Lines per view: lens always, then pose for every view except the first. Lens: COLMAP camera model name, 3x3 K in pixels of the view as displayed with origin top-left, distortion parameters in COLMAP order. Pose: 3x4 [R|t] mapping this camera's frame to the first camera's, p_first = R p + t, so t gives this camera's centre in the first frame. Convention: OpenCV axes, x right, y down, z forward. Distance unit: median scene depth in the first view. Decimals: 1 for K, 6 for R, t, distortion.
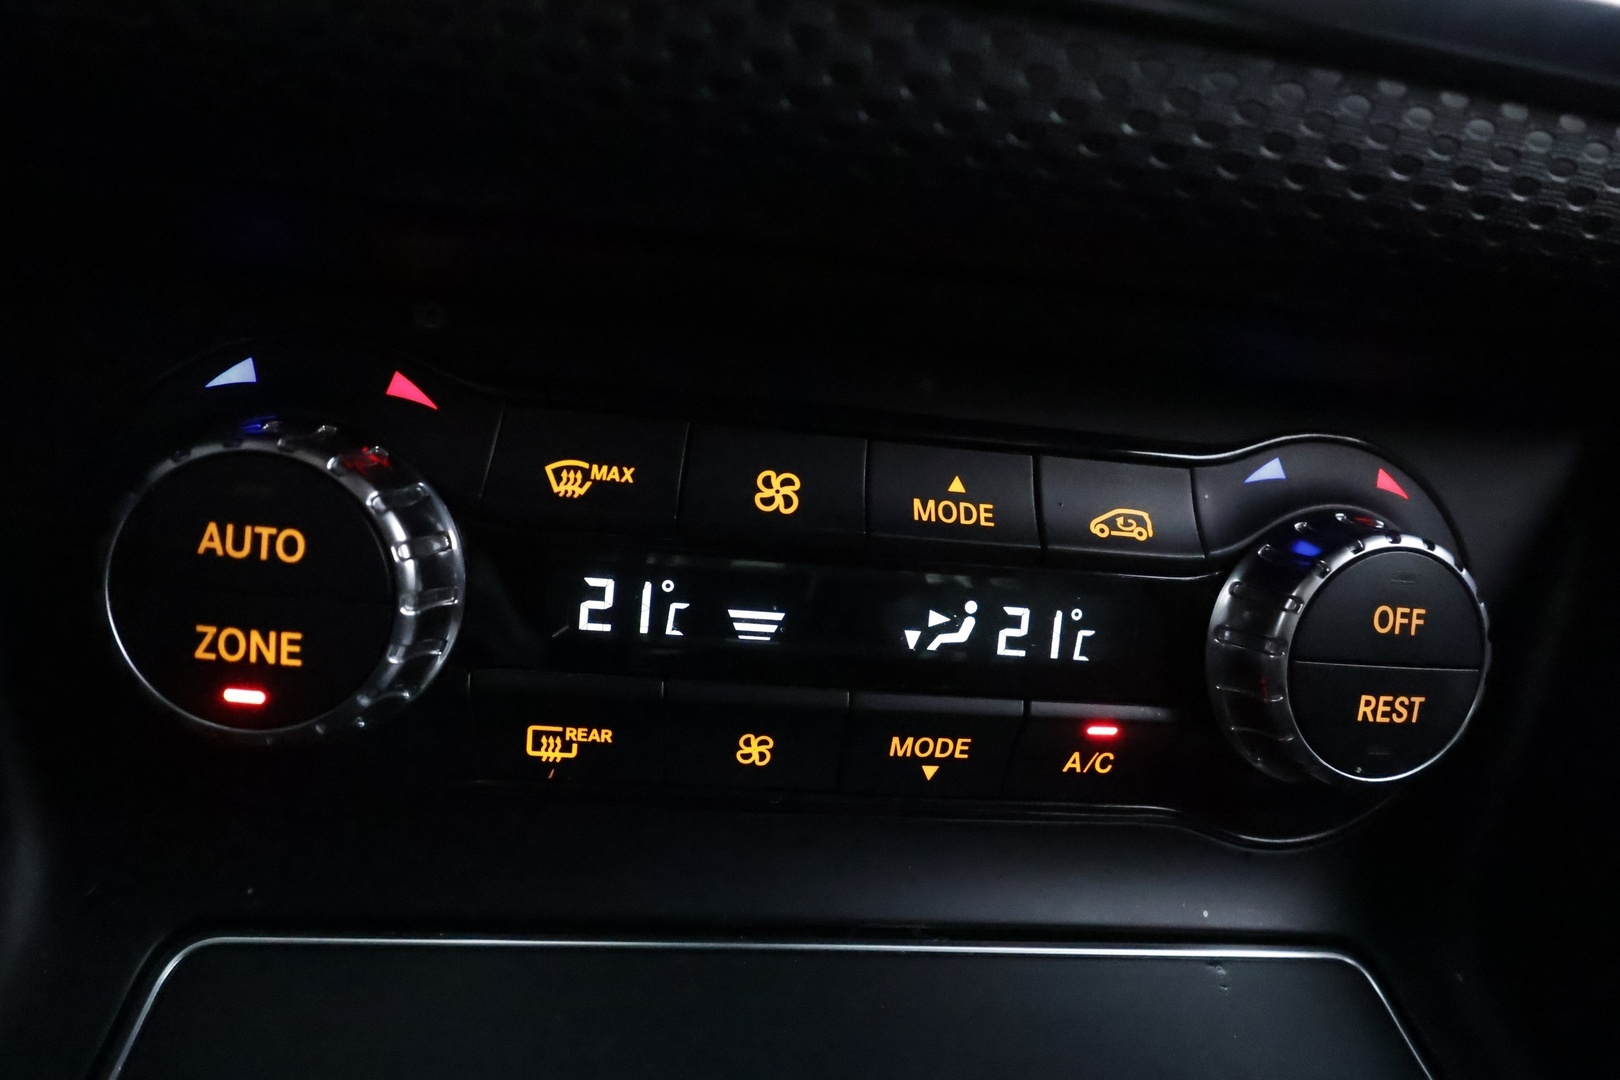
lens RADIAL K [[901.8, 0, 806.8], [0, 901.8, 573.8], [0, 0, 1]] dist [-0.001922, -0.000043]
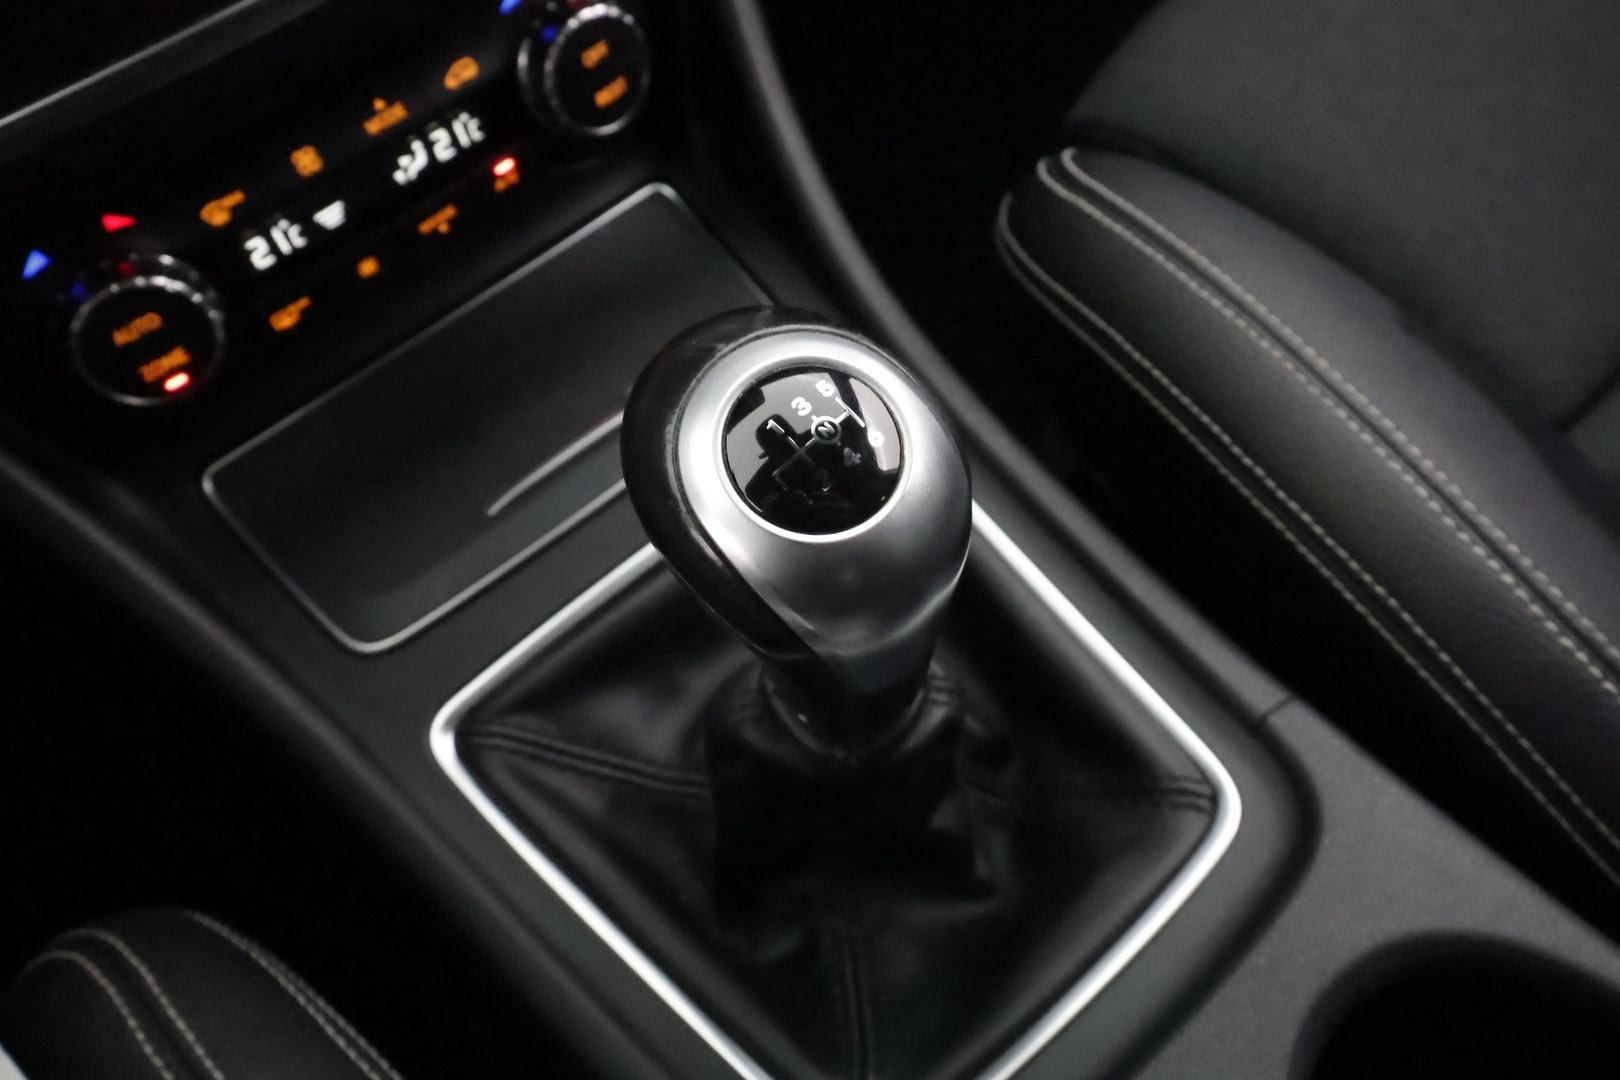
lens RADIAL K [[1279.4, 0, 810.0], [0, 1279.4, 540.0], [0, 0, 1]] dist [0.002318, 0.006094]
pose [[0.810935, -0.568173, 0.139875, -0.001404], [0.333546, 0.645263, 0.687301, -1.111263], [-0.480762, -0.510701, 0.712778, -1.960401]]
